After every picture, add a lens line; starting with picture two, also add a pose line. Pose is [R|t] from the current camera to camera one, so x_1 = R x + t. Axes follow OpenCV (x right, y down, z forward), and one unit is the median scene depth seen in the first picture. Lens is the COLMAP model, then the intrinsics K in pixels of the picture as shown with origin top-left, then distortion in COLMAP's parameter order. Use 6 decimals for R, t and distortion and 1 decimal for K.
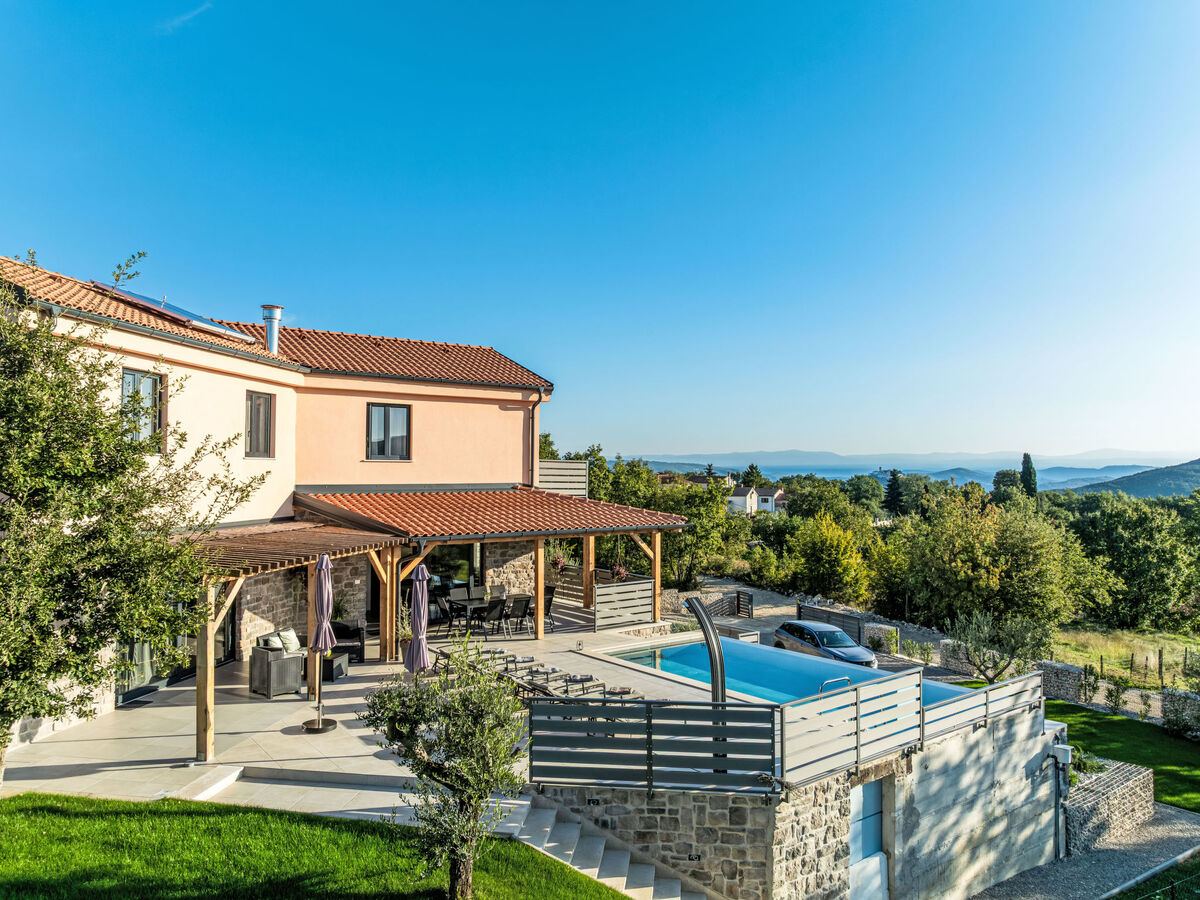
lens RADIAL K [[836.3, 0, 604.6], [0, 836.3, 455.3], [0, 0, 1]] dist [-0.018432, -0.004087]
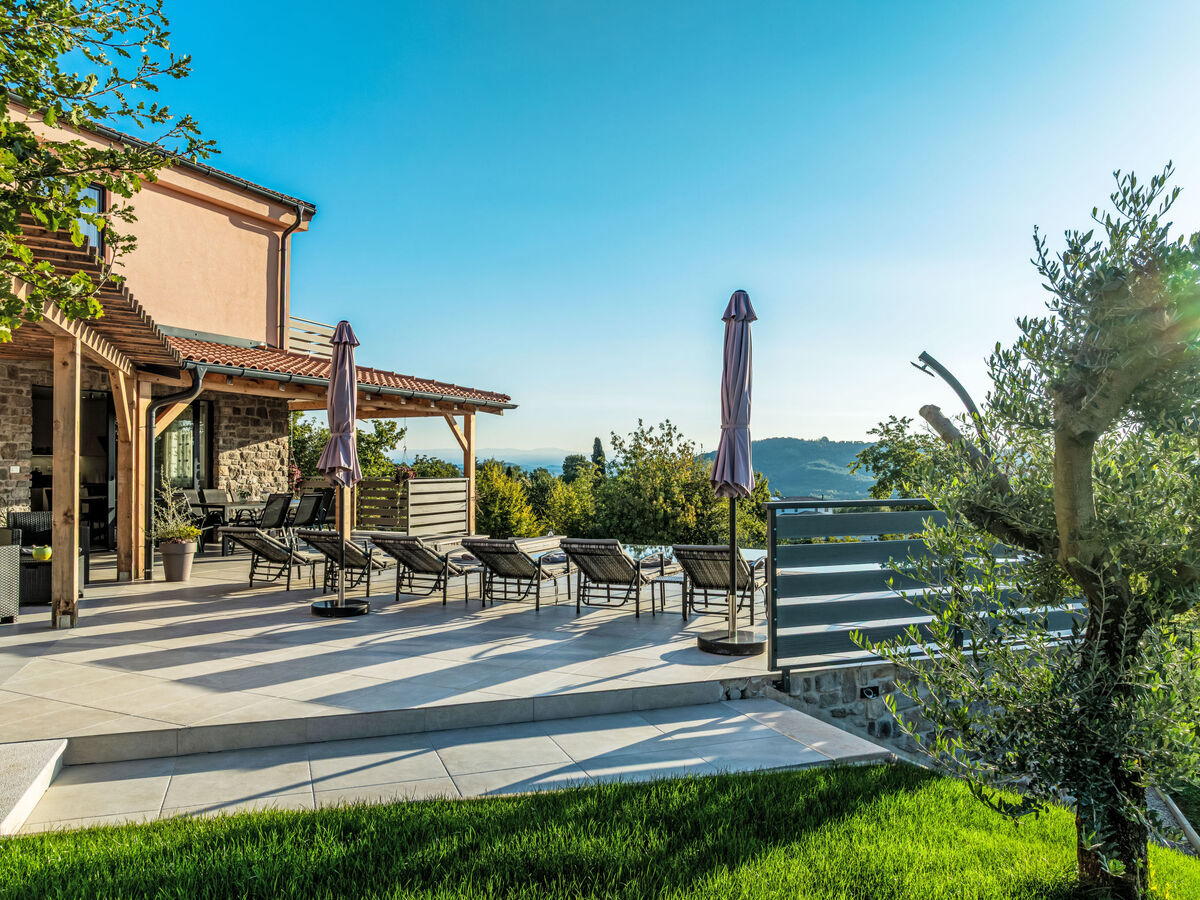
lens RADIAL K [[855.1, 0, 580.9], [0, 855.1, 453.2], [0, 0, 1]] dist [-0.005693, -0.004109]
pose [[0.887622, 0.005077, 0.460544, -0.201991], [-0.008355, 0.999952, 0.005080, 0.122727], [-0.460496, -0.008357, 0.887622, 0.282051]]
